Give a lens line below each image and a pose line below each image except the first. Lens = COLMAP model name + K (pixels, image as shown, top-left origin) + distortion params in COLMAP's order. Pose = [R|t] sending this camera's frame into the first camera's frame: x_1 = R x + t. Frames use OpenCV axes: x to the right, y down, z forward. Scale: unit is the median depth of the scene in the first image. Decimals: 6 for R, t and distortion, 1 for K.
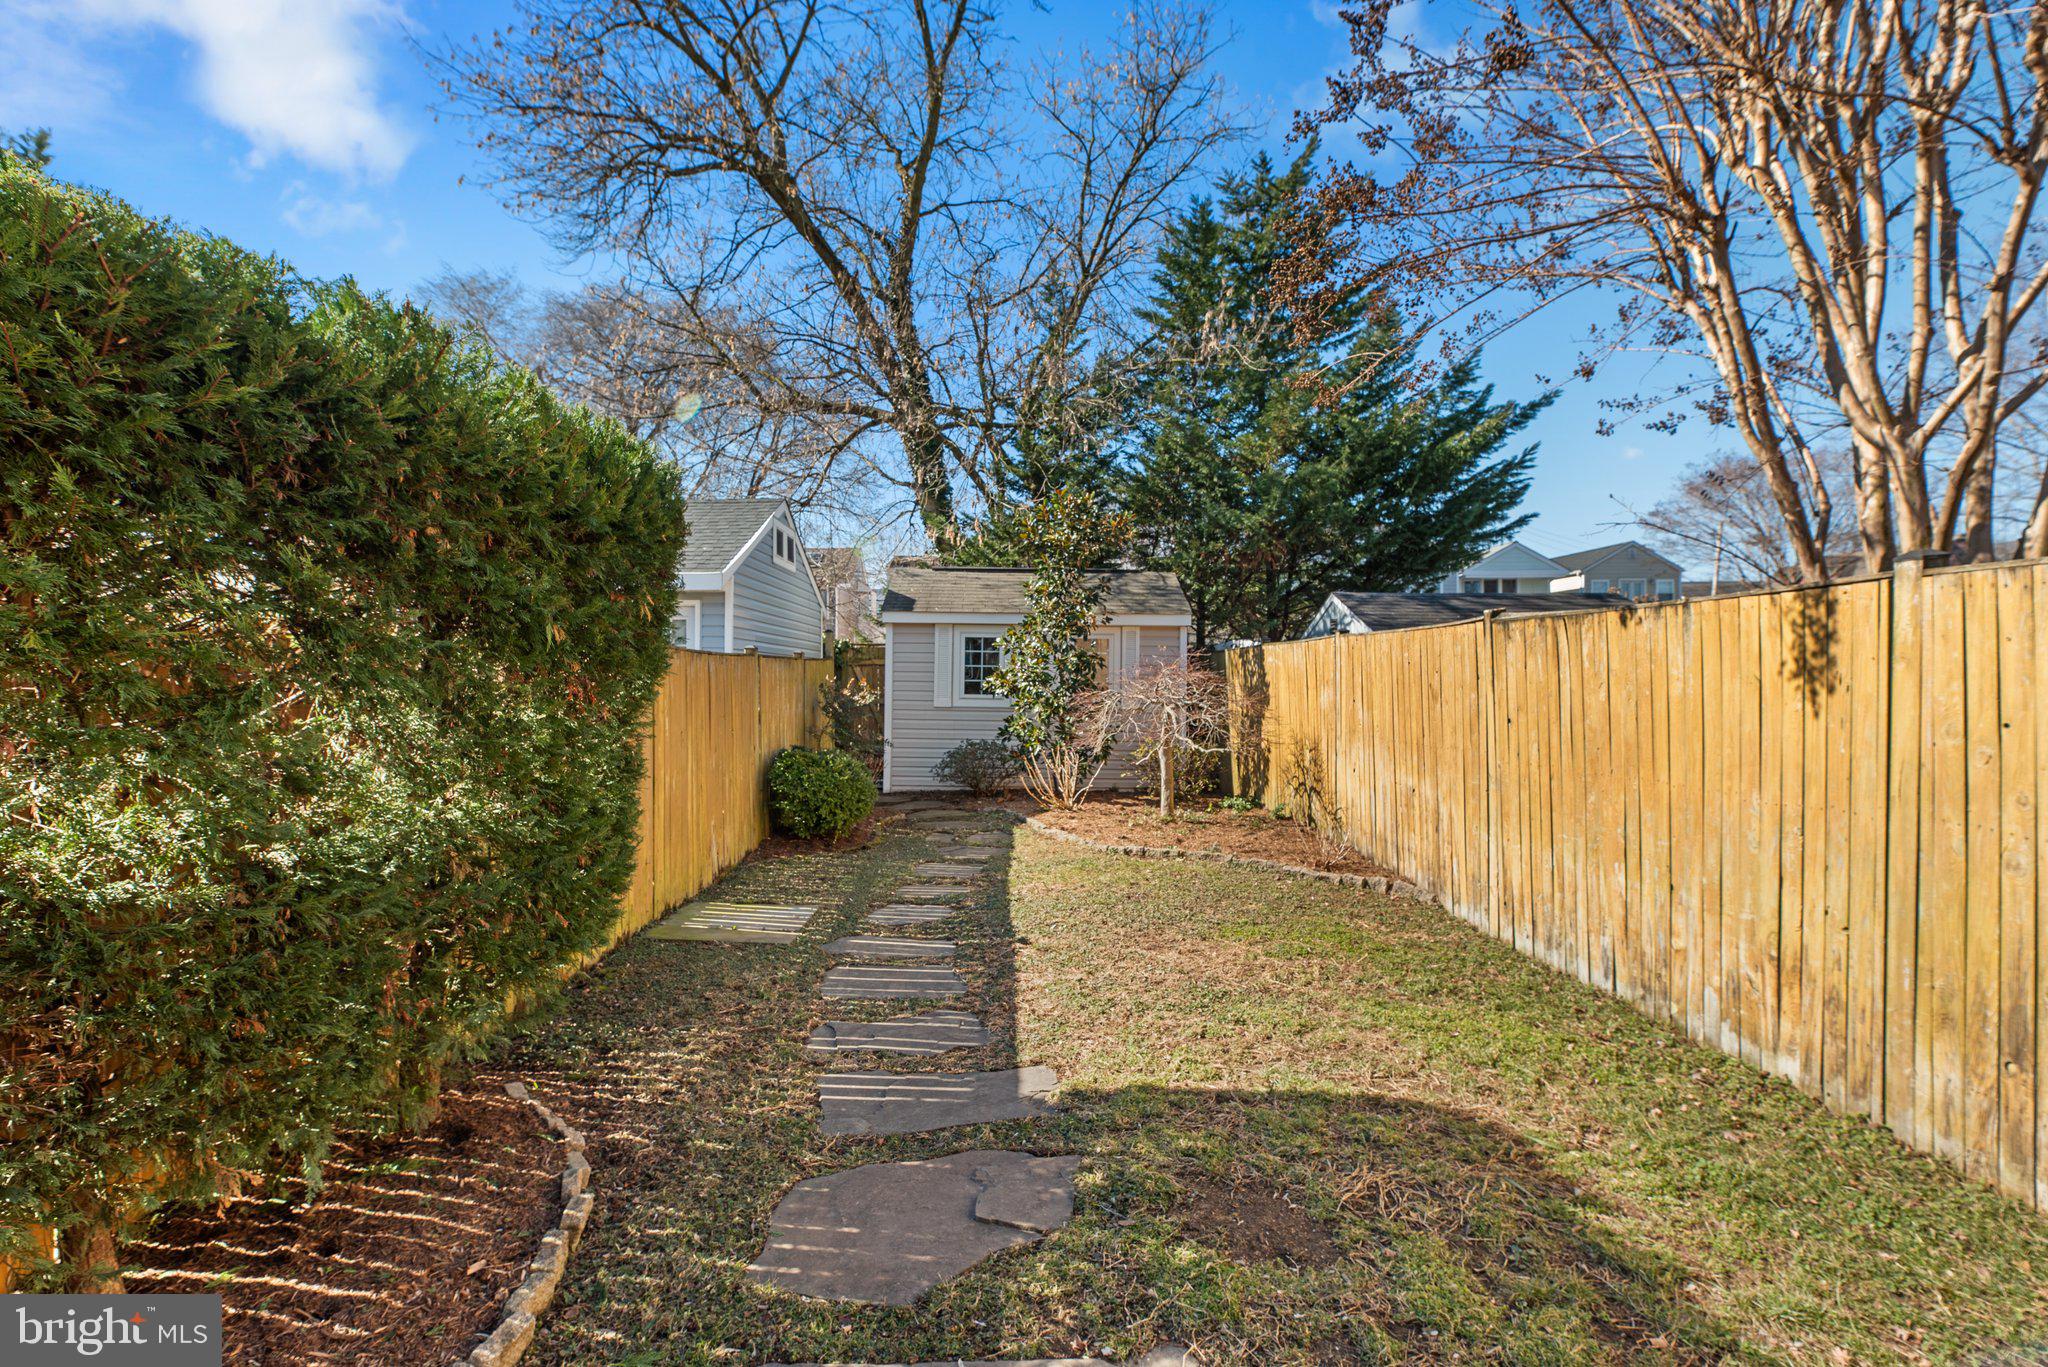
lens RADIAL K [[939.6, 0, 1026.6], [0, 939.6, 672.9], [0, 0, 1]] dist [0.001331, -0.000276]
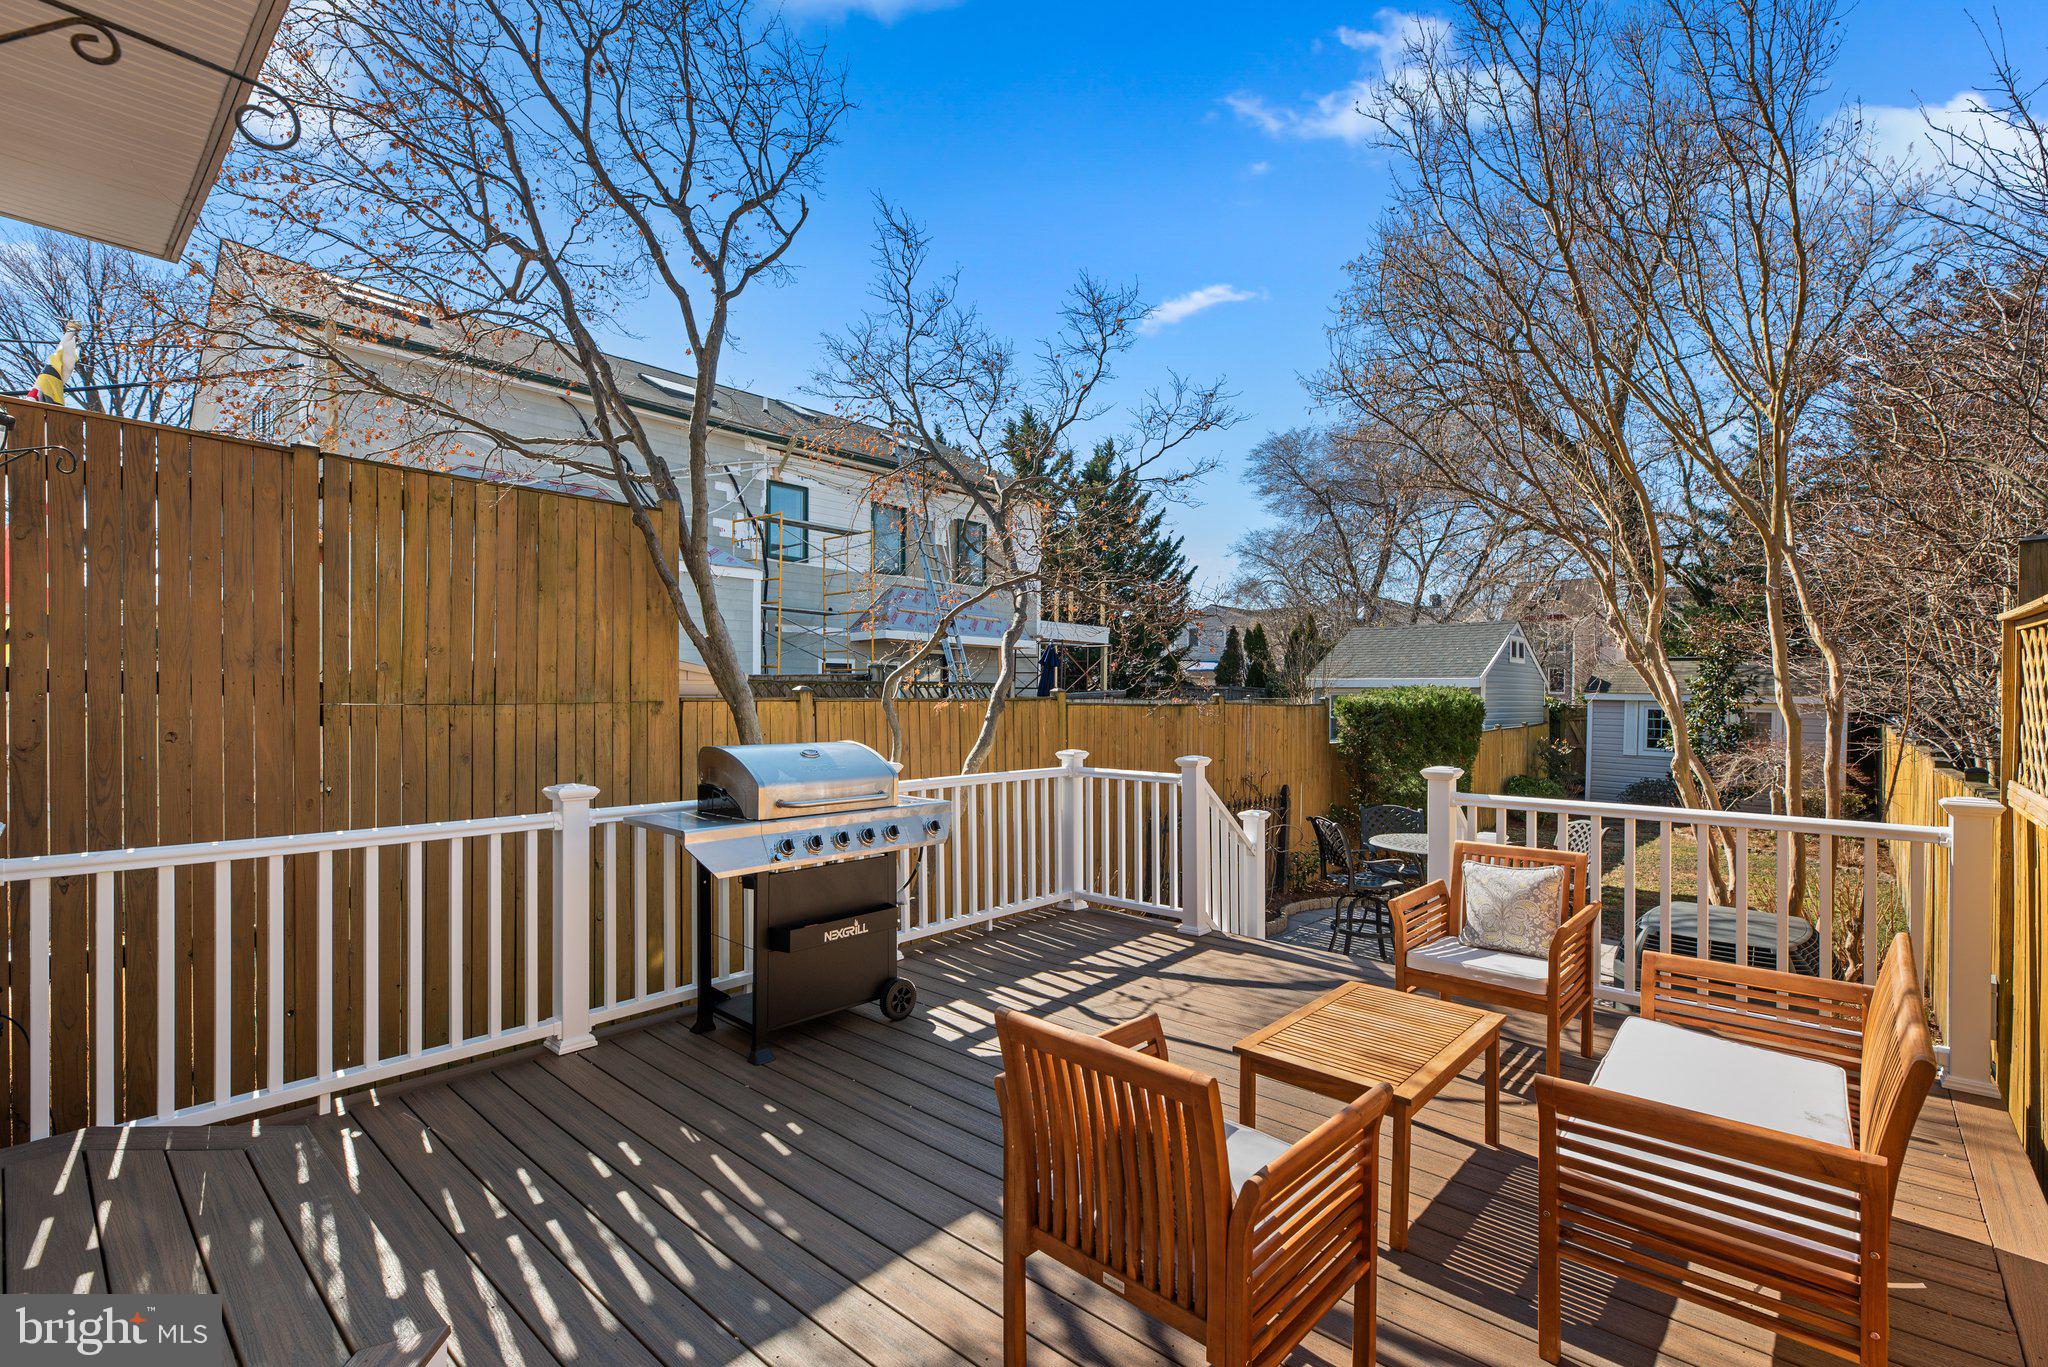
lens RADIAL K [[939.6, 0, 1033.9], [0, 939.6, 682.6], [0, 0, 1]] dist [0.001331, -0.000276]
pose [[0.746213, -0.000117, -0.665707, 0.206053], [-0.005232, 0.999968, -0.006040, -0.067457], [0.665687, 0.007990, 0.746189, -0.788910]]
